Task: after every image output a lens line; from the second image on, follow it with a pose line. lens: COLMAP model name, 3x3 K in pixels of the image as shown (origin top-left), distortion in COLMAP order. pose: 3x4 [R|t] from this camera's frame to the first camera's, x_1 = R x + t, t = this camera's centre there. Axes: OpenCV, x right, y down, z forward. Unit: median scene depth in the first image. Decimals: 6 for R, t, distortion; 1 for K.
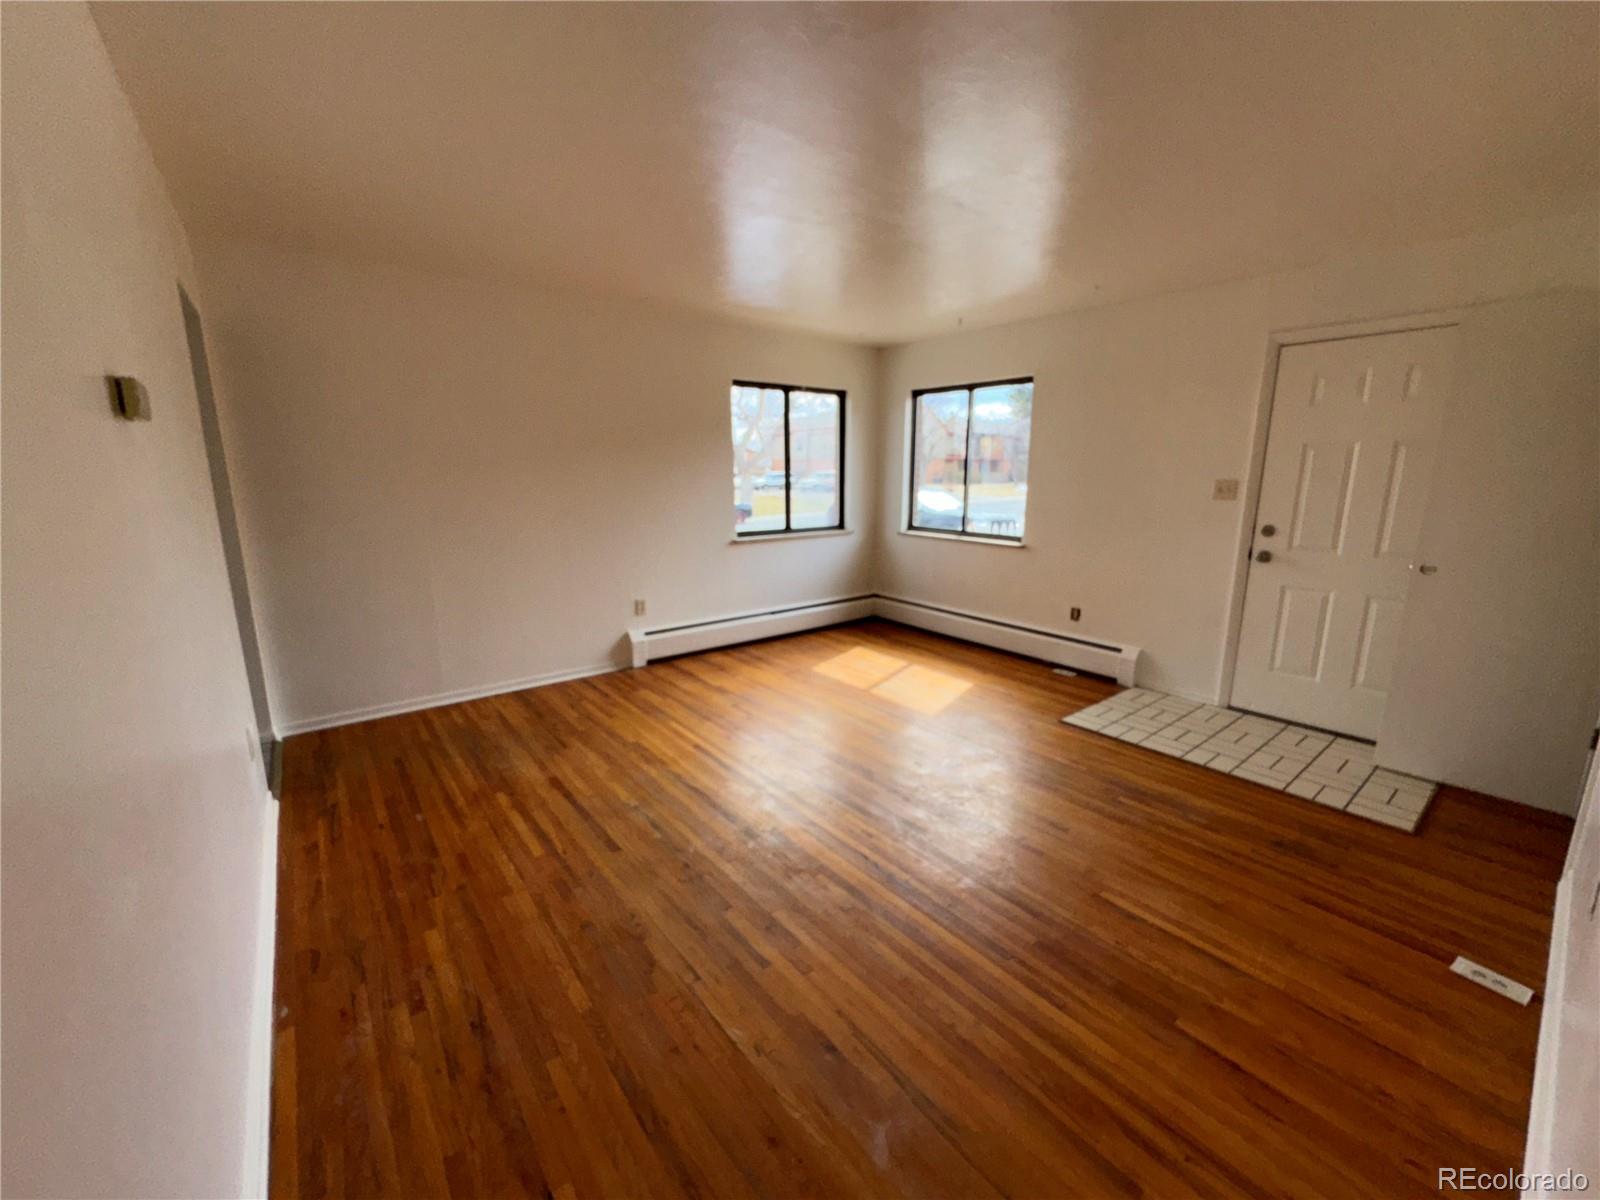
lens RADIAL K [[638.6, 0, 801.2], [0, 638.6, 598.0], [0, 0, 1]] dist [-0.000901, 0.000035]
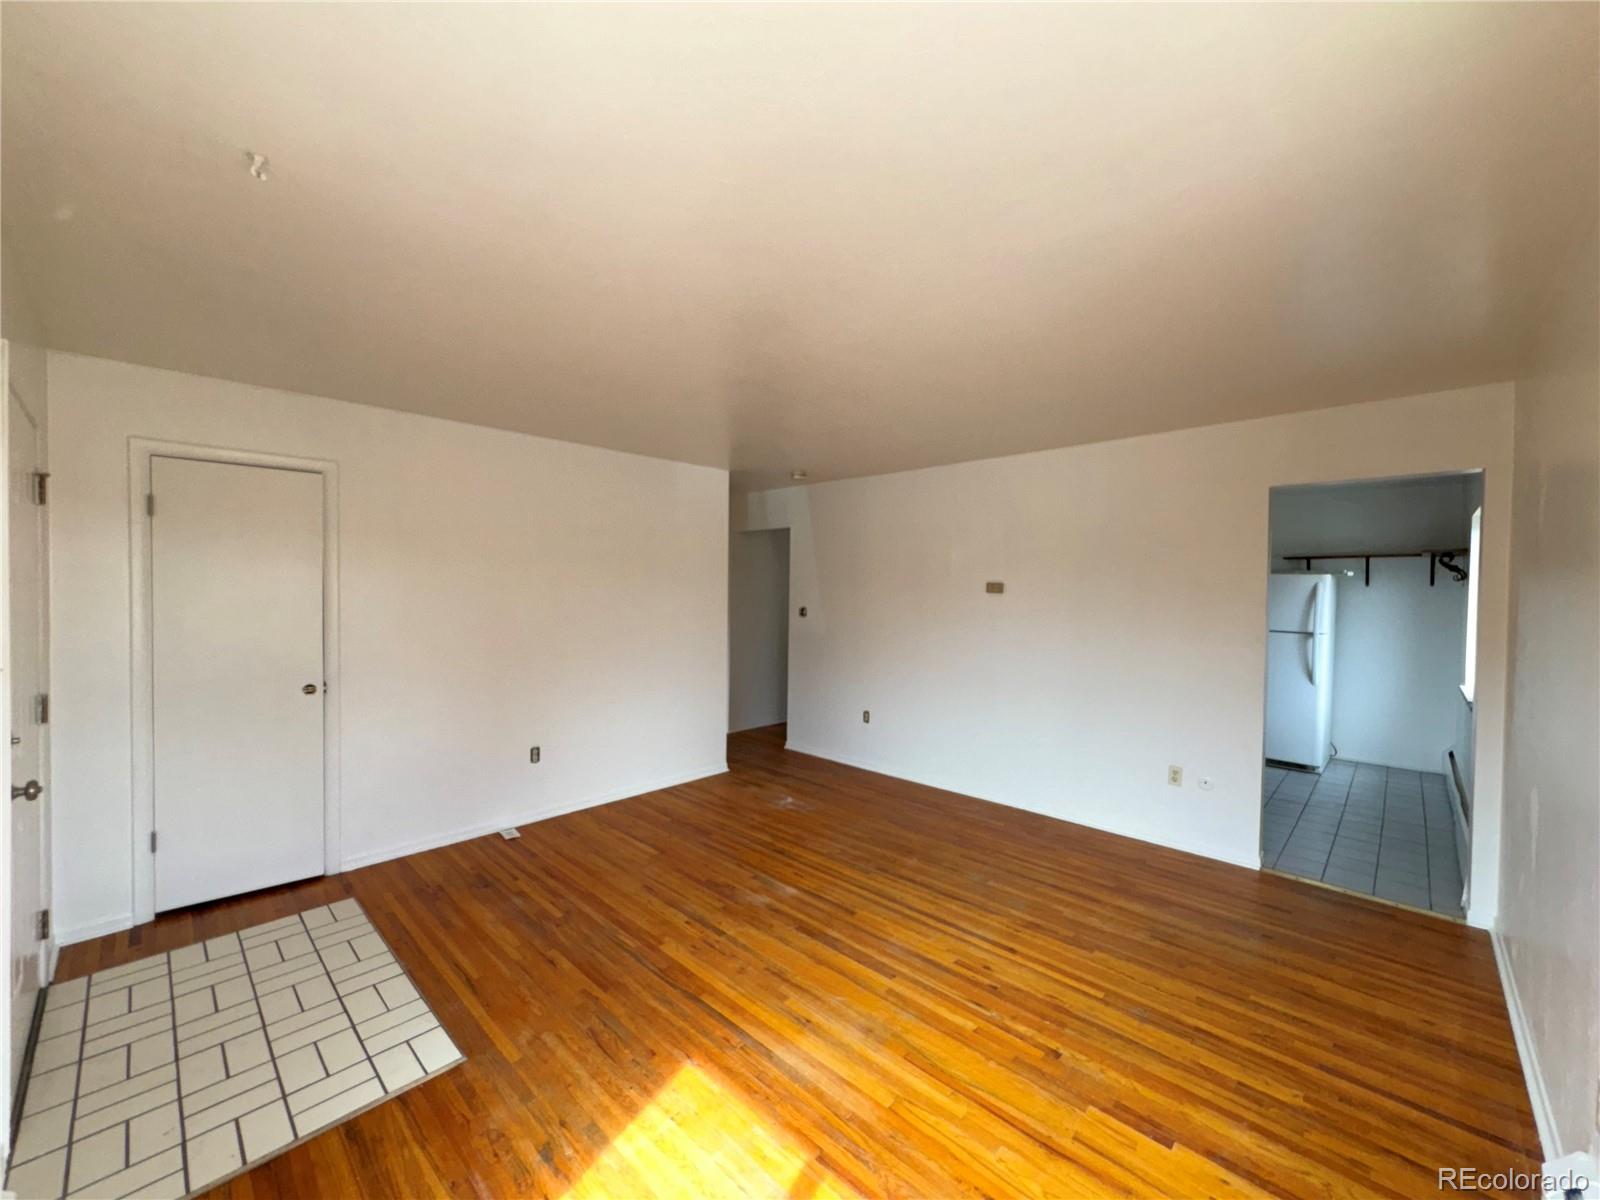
lens RADIAL K [[638.6, 0, 796.8], [0, 638.6, 598.9], [0, 0, 1]] dist [-0.000901, 0.000035]
pose [[-0.991550, -0.013283, -0.129039, 0.244004], [-0.041419, 0.975094, 0.217889, -0.410775], [0.122931, 0.221393, -0.967405, 1.829759]]
